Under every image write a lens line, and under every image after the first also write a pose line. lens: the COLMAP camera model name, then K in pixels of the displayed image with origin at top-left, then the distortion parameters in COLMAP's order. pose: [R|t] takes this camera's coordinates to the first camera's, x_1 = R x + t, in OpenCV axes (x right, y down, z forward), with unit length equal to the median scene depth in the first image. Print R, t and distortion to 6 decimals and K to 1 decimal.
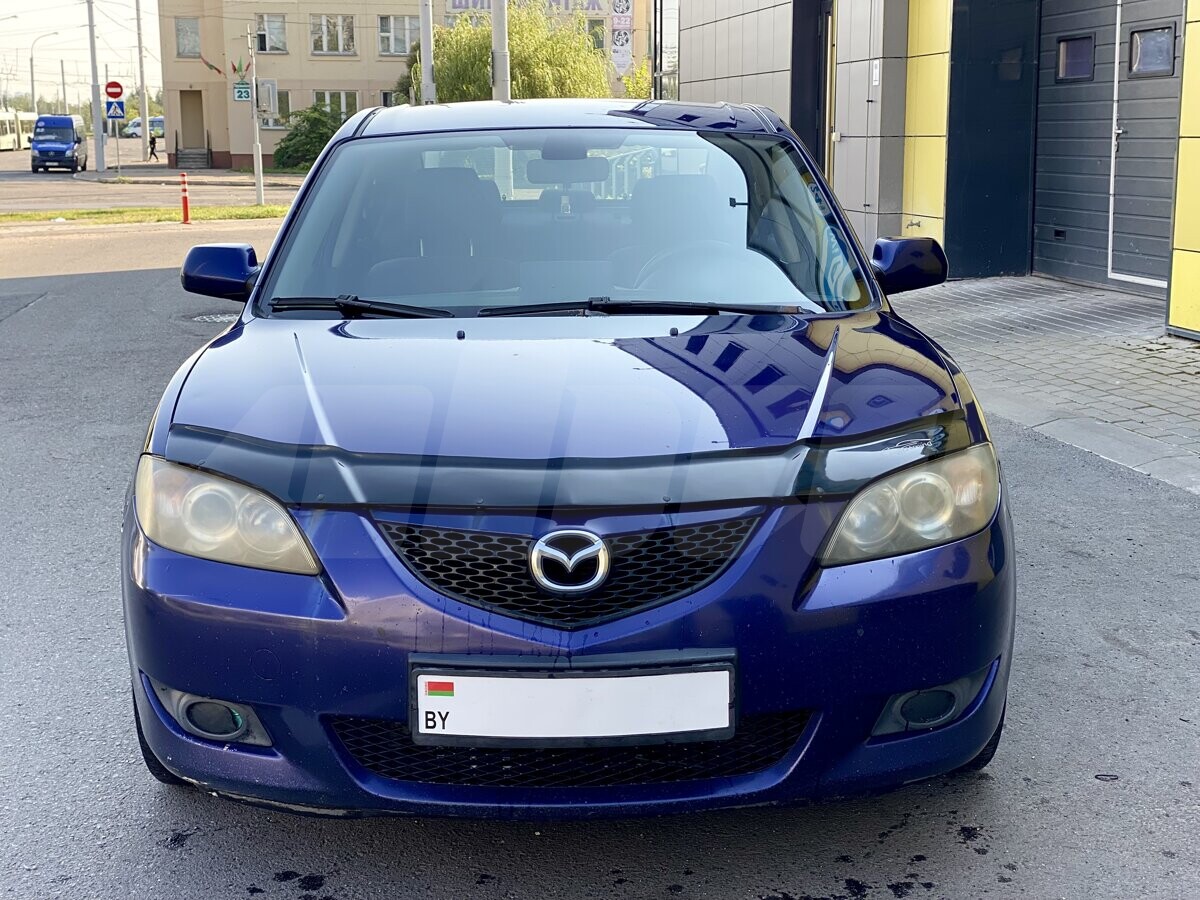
lens RADIAL K [[1797.4, 0, 590.4], [0, 1797.4, 448.3], [0, 0, 1]] dist [0.108270, 0.000000]
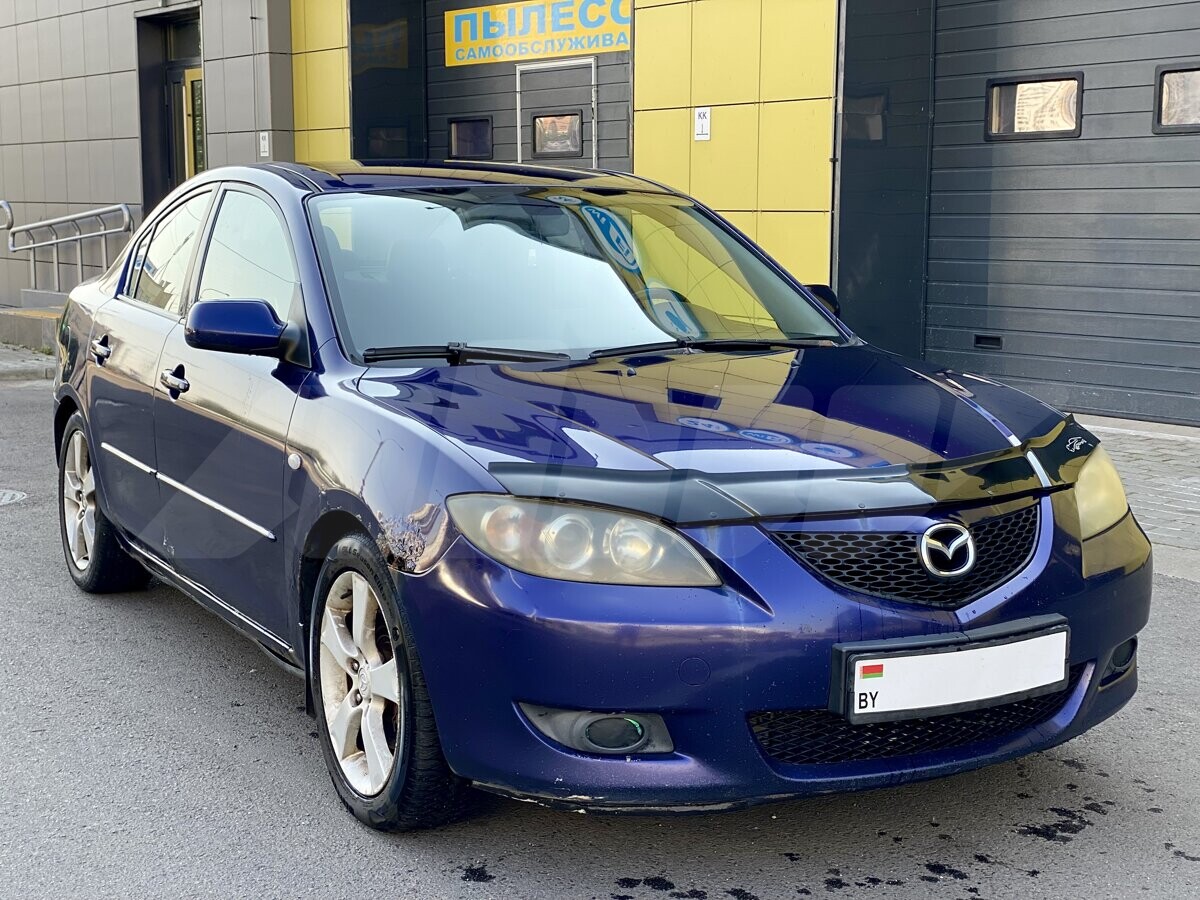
lens RADIAL K [[1797.4, 0, 601.9], [0, 1797.4, 447.5], [0, 0, 1]] dist [0.108270, 0.000000]
pose [[0.884618, -0.052906, 0.463306, -0.737837], [0.072167, 0.997105, -0.023931, 0.008427], [-0.460699, 0.054605, 0.885875, 0.069094]]
